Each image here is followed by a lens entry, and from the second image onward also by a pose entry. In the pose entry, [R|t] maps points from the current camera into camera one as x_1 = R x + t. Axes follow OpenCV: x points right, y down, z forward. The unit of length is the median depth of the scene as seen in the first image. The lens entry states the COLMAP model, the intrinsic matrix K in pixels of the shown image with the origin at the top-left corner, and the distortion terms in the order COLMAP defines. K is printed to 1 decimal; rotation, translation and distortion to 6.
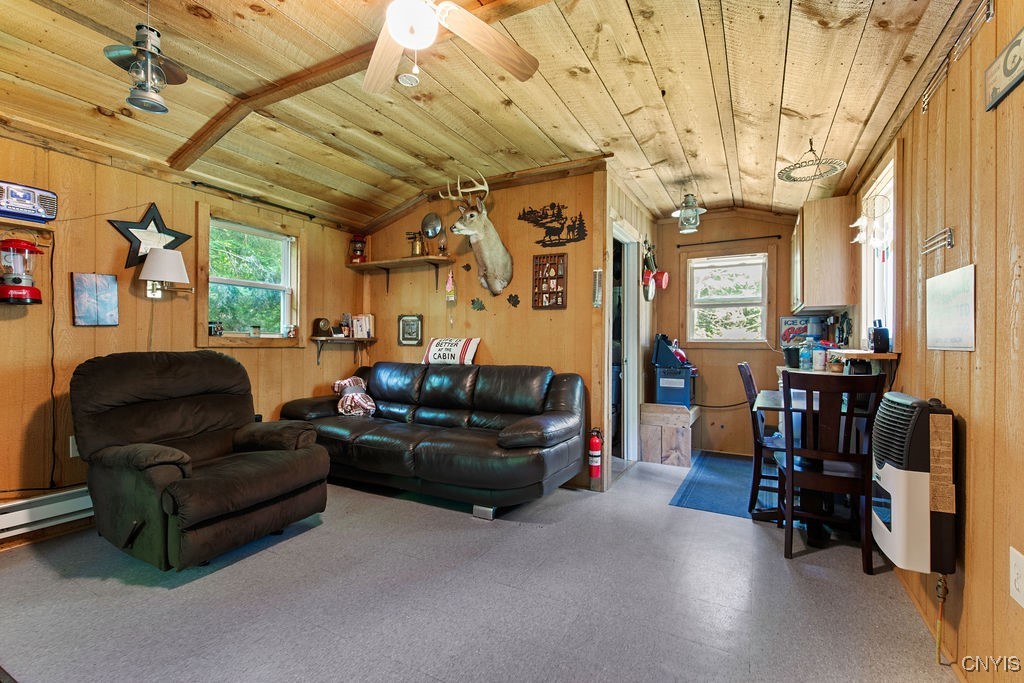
lens RADIAL K [[460.8, 0, 508.8], [0, 460.8, 343.2], [0, 0, 1]] dist [0.000195, 0.000192]
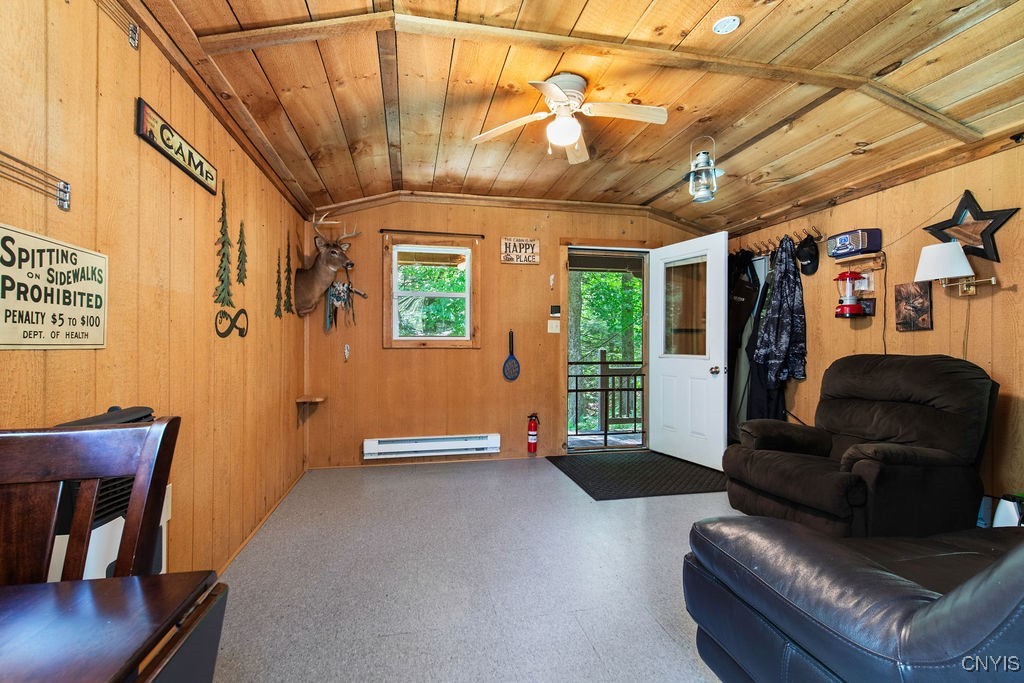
lens RADIAL K [[460.8, 0, 508.8], [0, 460.8, 343.2], [0, 0, 1]] dist [0.000195, 0.000192]
pose [[-0.758932, -0.008164, -0.651118, 0.397794], [-0.006068, 0.999967, -0.005465, 0.002454], [0.651141, -0.000196, -0.758957, 0.902255]]
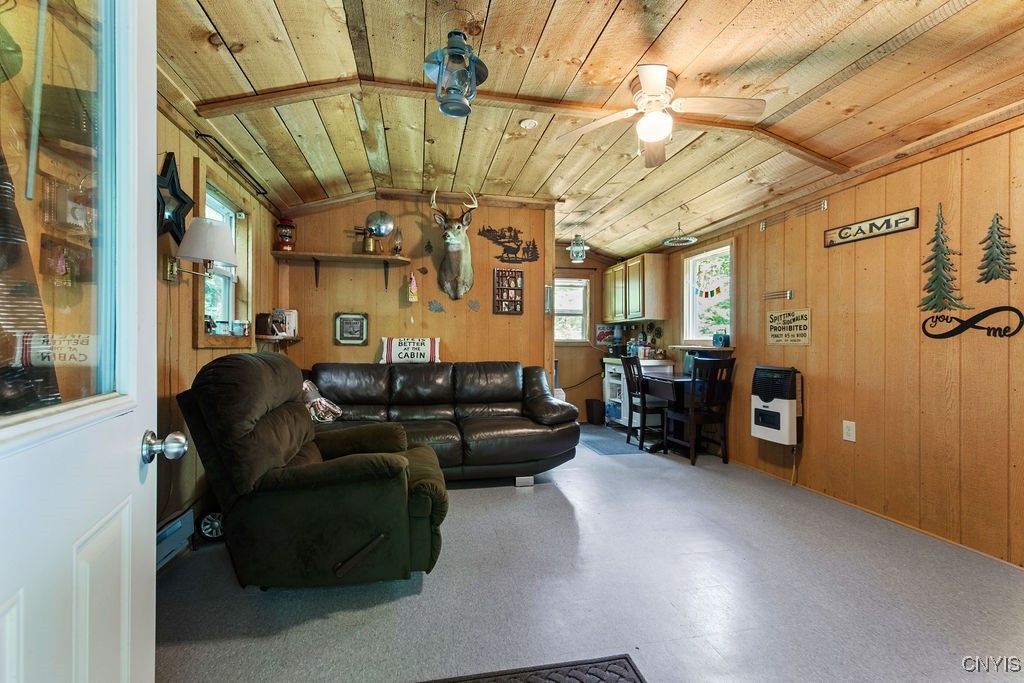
lens RADIAL K [[460.8, 0, 508.8], [0, 460.8, 343.2], [0, 0, 1]] dist [0.000195, 0.000192]
pose [[0.768134, -0.001620, 0.640287, -0.676811], [0.001181, 0.999999, 0.001114, 0.000469], [-0.640288, -0.000099, 0.768135, 0.071289]]
